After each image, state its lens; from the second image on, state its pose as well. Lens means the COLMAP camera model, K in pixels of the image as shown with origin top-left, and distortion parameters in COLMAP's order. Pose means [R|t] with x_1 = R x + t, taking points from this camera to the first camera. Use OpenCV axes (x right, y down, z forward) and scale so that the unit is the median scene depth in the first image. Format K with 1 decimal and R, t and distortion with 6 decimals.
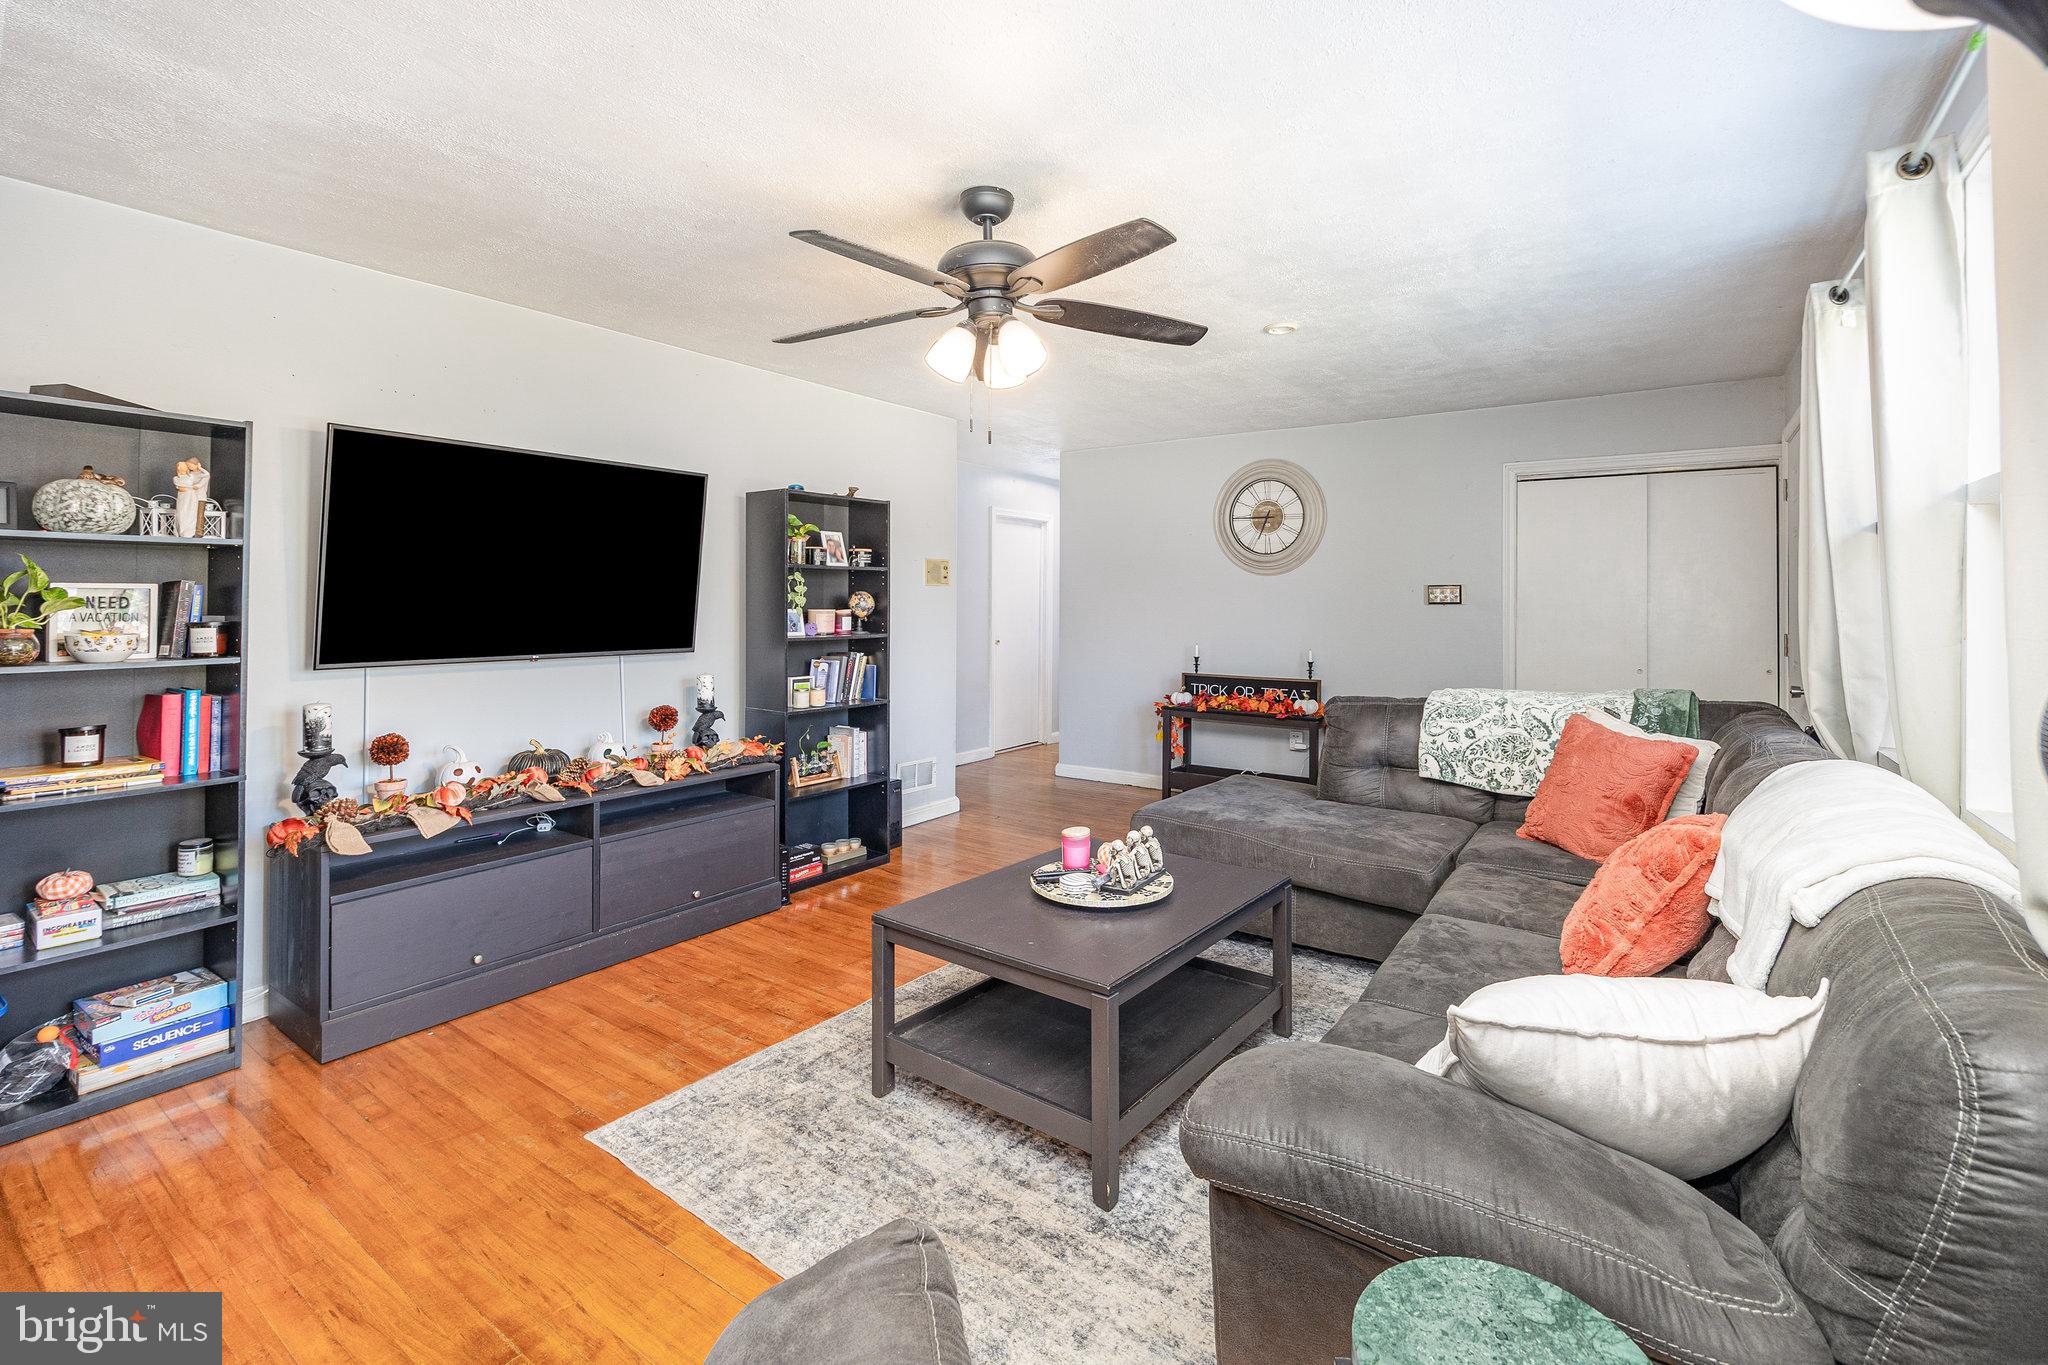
lens RADIAL K [[874.8, 0, 1024.7], [0, 874.8, 591.5], [0, 0, 1]] dist [-0.023365, 0.000060]
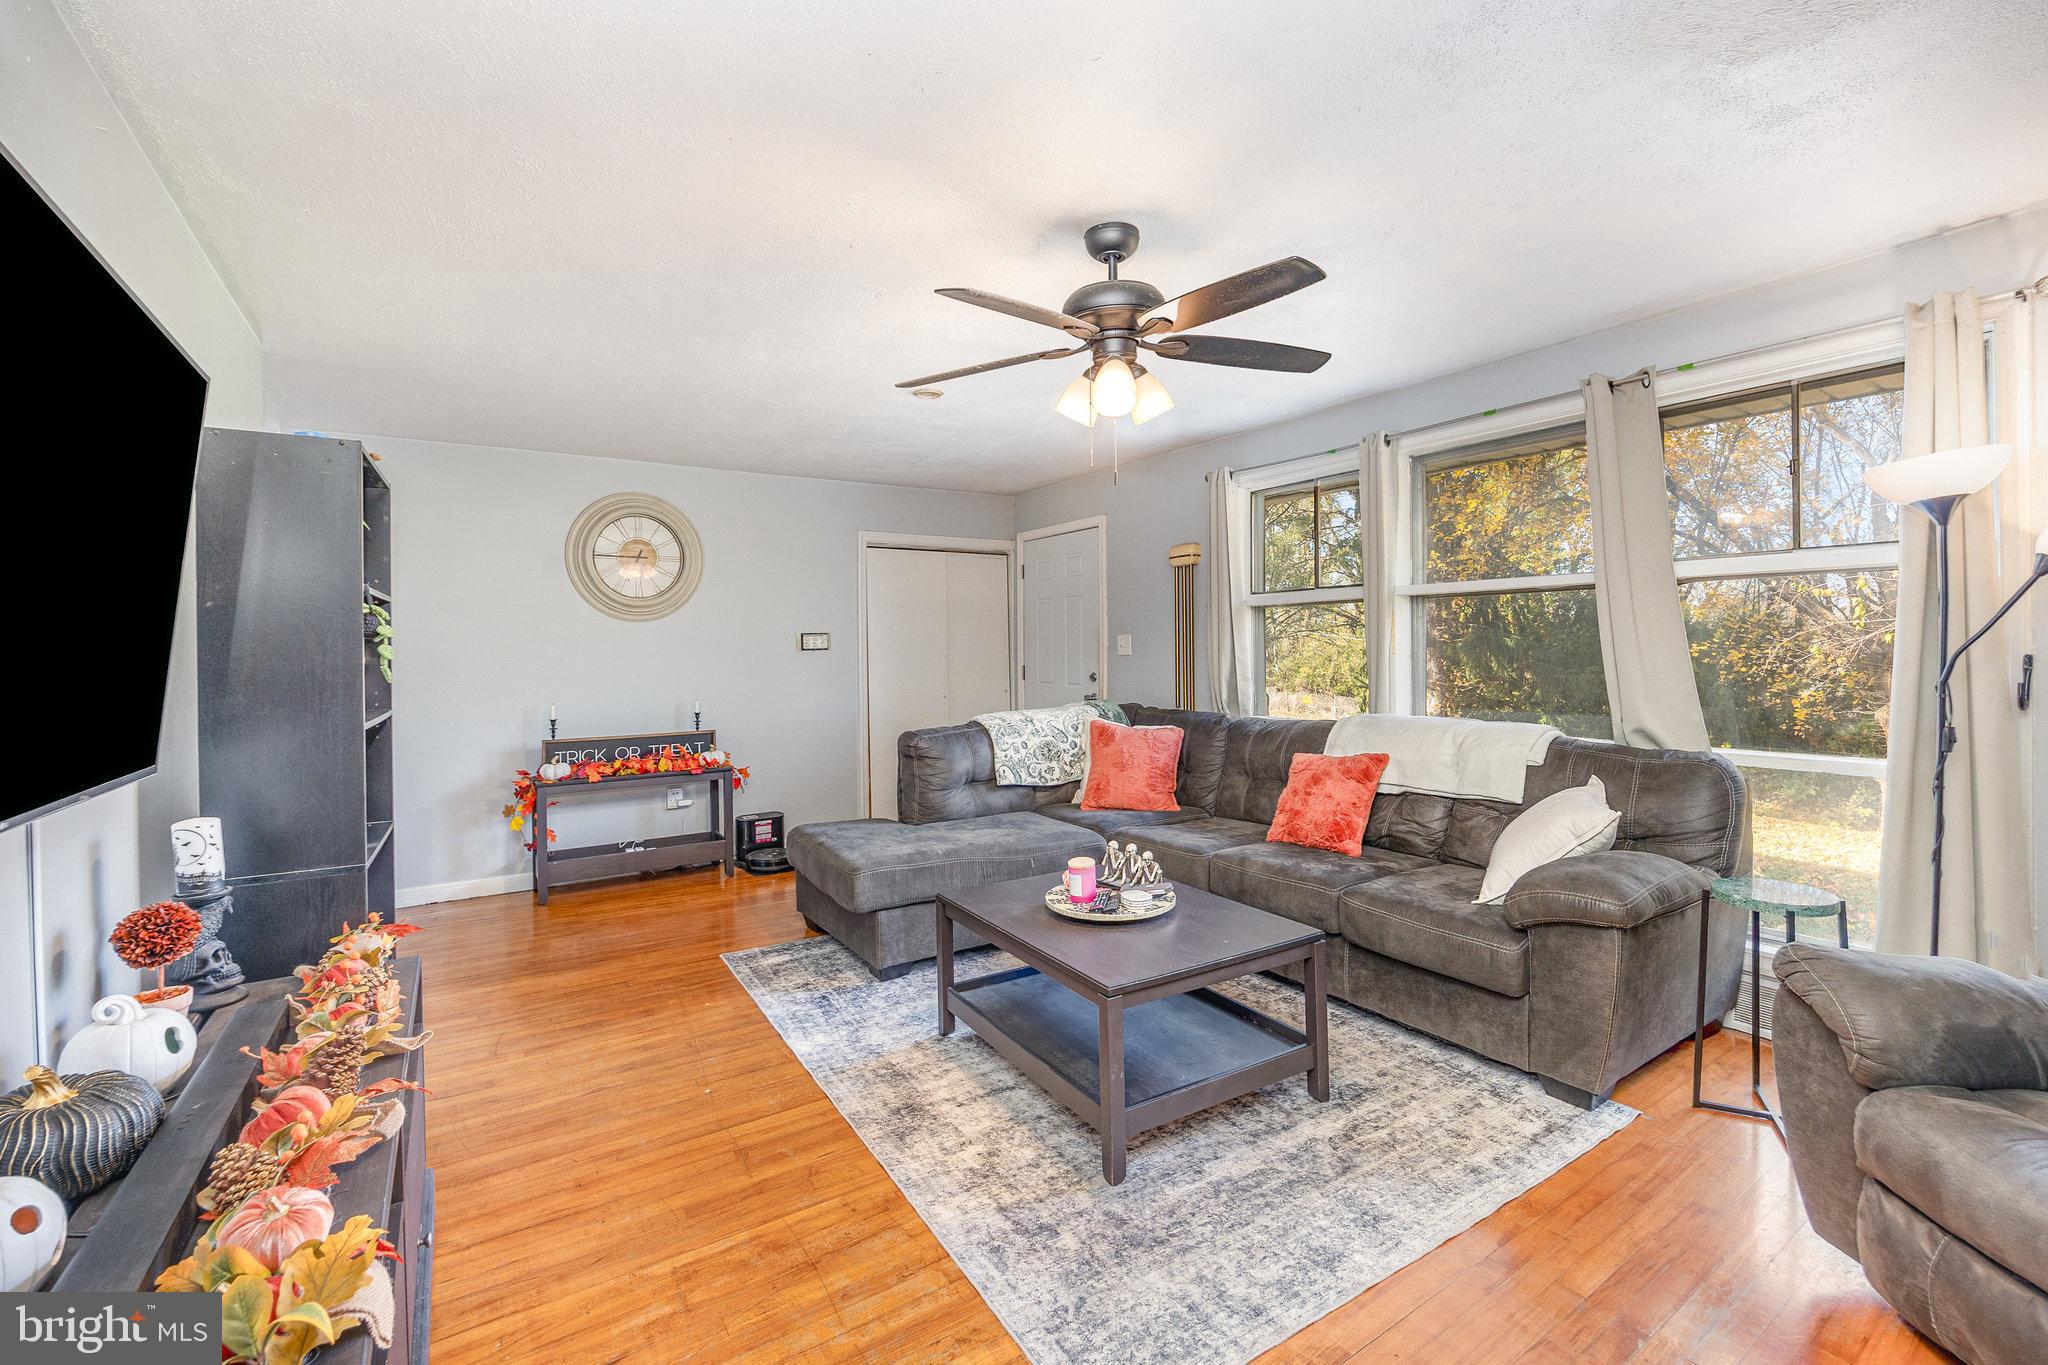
lens RADIAL K [[880.6, 0, 1024.7], [0, 880.6, 647.4], [0, 0, 1]] dist [-0.016457, 0.000019]
pose [[0.380313, -0.007893, 0.924824, -0.702658], [0.006078, 0.999963, 0.006035, 0.008640], [-0.924838, 0.003326, 0.380347, 0.493415]]
